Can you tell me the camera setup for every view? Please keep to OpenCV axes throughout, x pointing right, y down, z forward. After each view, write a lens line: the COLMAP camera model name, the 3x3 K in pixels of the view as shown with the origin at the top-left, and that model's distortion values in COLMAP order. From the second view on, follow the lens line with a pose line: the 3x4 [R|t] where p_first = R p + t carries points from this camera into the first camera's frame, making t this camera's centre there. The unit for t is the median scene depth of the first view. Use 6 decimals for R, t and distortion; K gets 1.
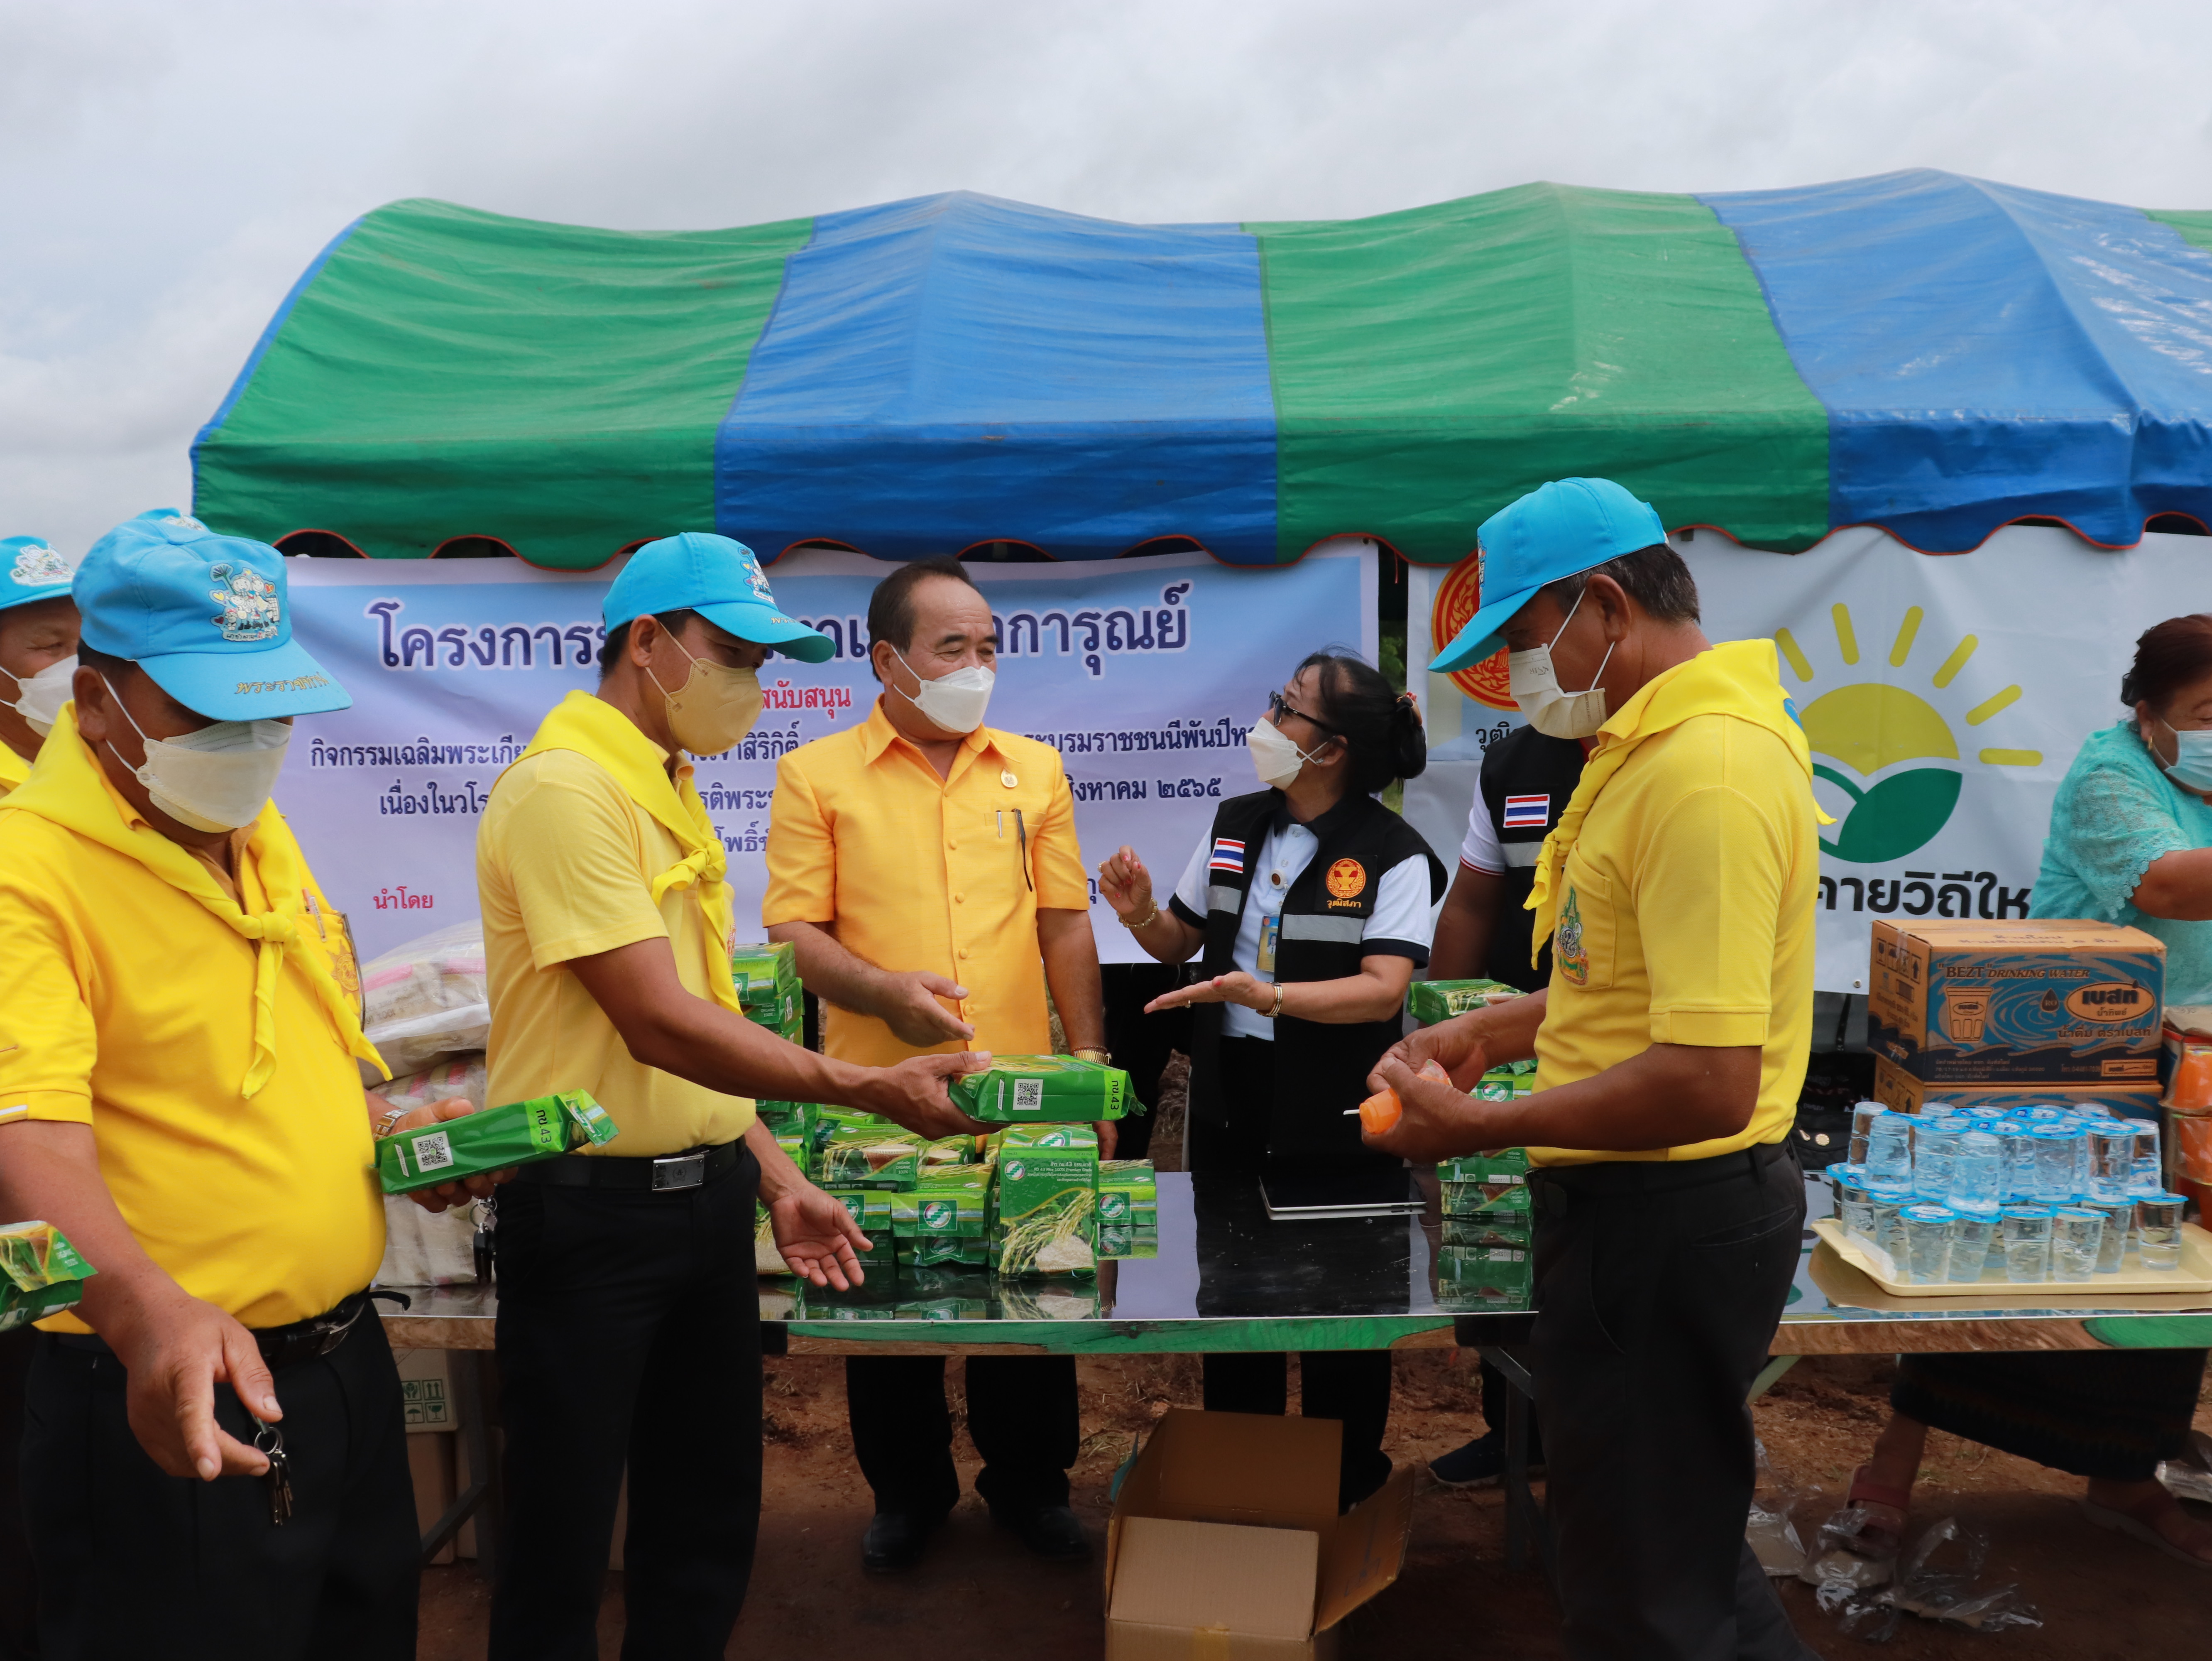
lens RADIAL K [[2046.8, 0, 1106.0], [0, 2046.8, 830.5], [0, 0, 1]] dist [-0.176423, 0.164220]
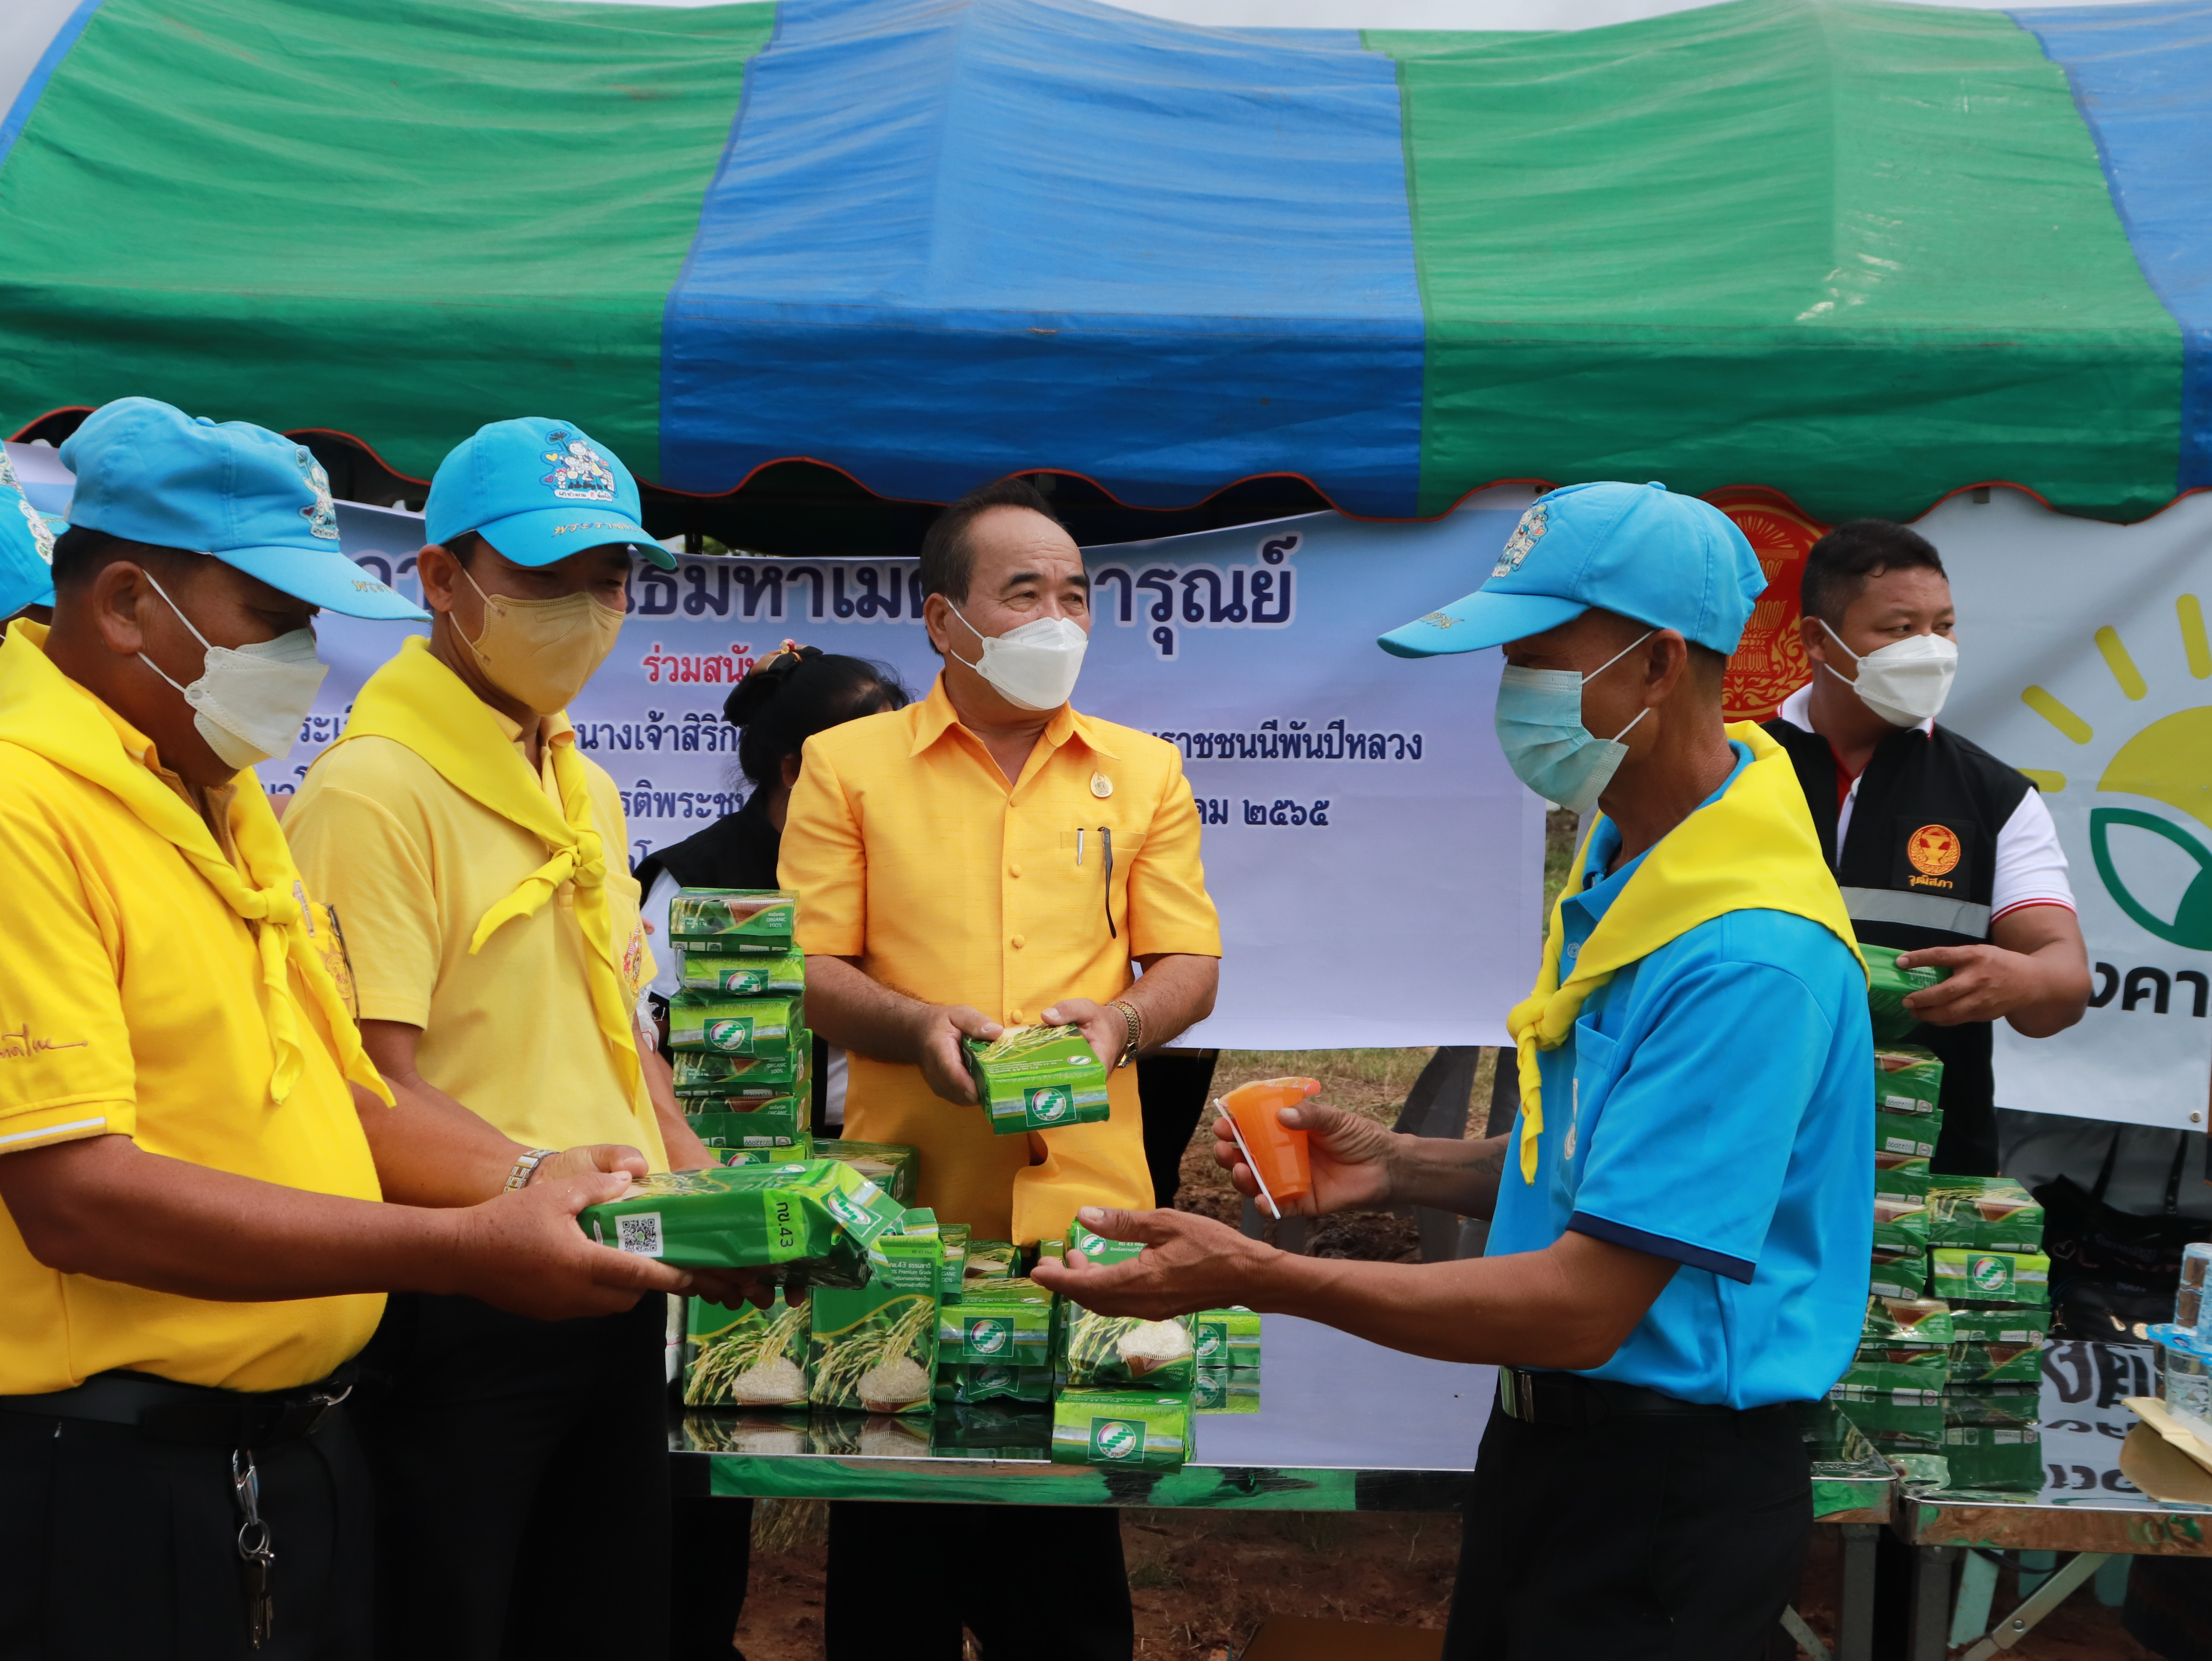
lens RADIAL K [[3117.6, 0, 1106.0], [0, 3117.6, 830.5], [0, 0, 1]] dist [-0.016393, 0.212195]
pose [[0.999141, 0.038339, 0.015728, -0.041864], [-0.037936, 0.998963, -0.025184, 0.016068], [-0.016677, 0.024565, 0.999559, -0.128272]]
